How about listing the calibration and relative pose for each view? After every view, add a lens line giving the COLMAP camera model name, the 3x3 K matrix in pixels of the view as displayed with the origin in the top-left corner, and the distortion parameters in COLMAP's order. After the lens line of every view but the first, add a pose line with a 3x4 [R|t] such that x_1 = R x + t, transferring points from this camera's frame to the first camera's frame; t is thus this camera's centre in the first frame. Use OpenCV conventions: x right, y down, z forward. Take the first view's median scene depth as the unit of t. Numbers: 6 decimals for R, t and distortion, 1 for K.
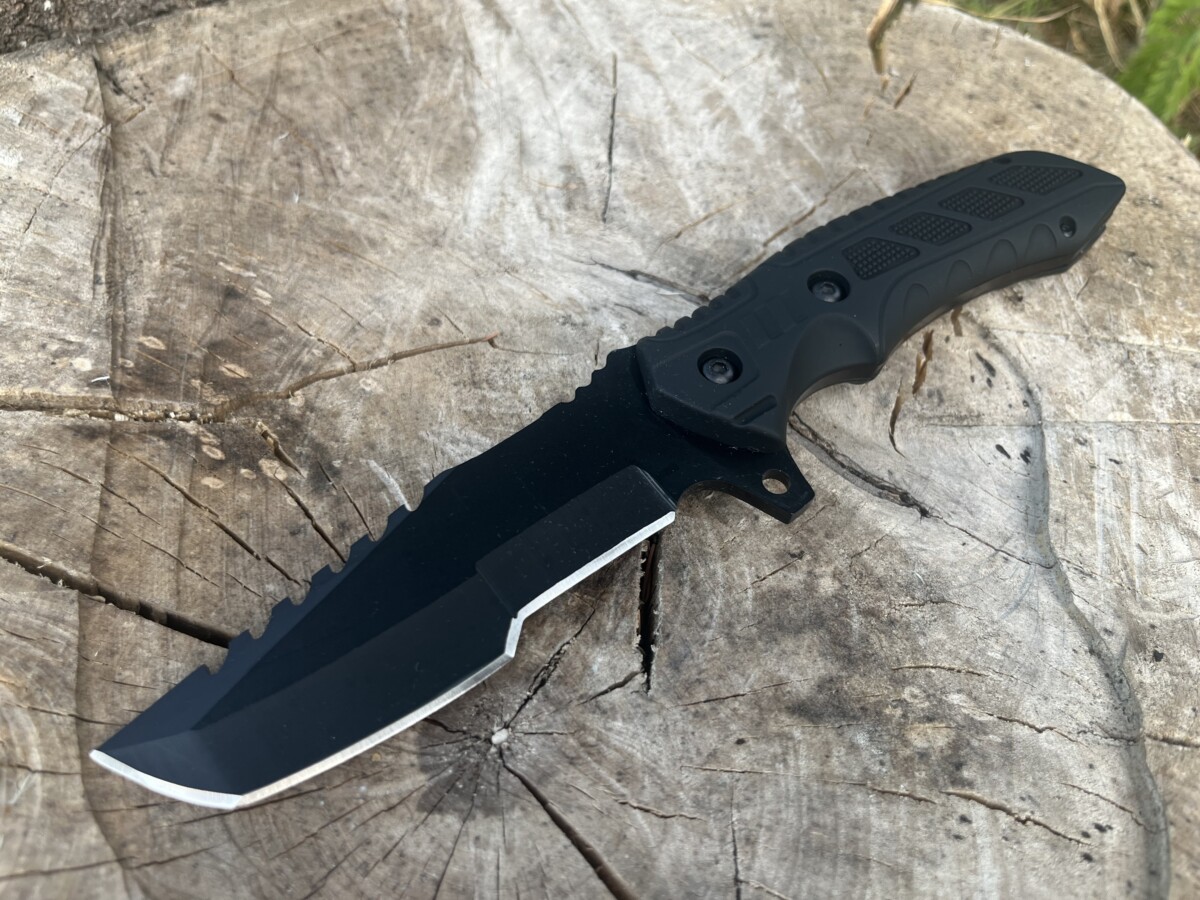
lens RADIAL K [[942.4, 0, 592.6], [0, 942.4, 444.9], [0, 0, 1]] dist [0.017072, -0.057291]
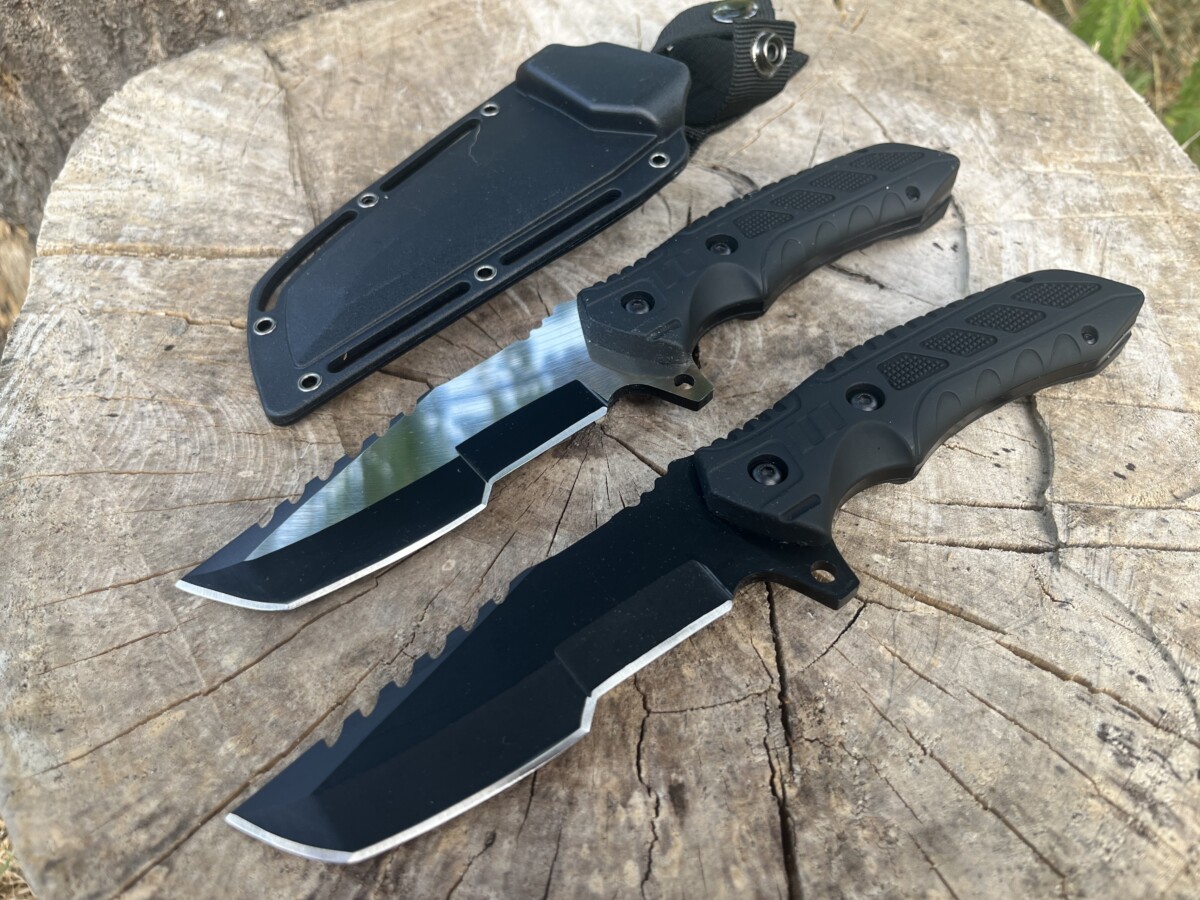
lens RADIAL K [[942.4, 0, 582.9], [0, 942.4, 437.5], [0, 0, 1]] dist [0.017072, -0.057291]
pose [[0.995911, -0.073922, -0.051936, -0.041072], [0.071358, 0.996217, -0.049591, 0.349274], [0.055405, 0.045682, 0.997418, -0.447097]]
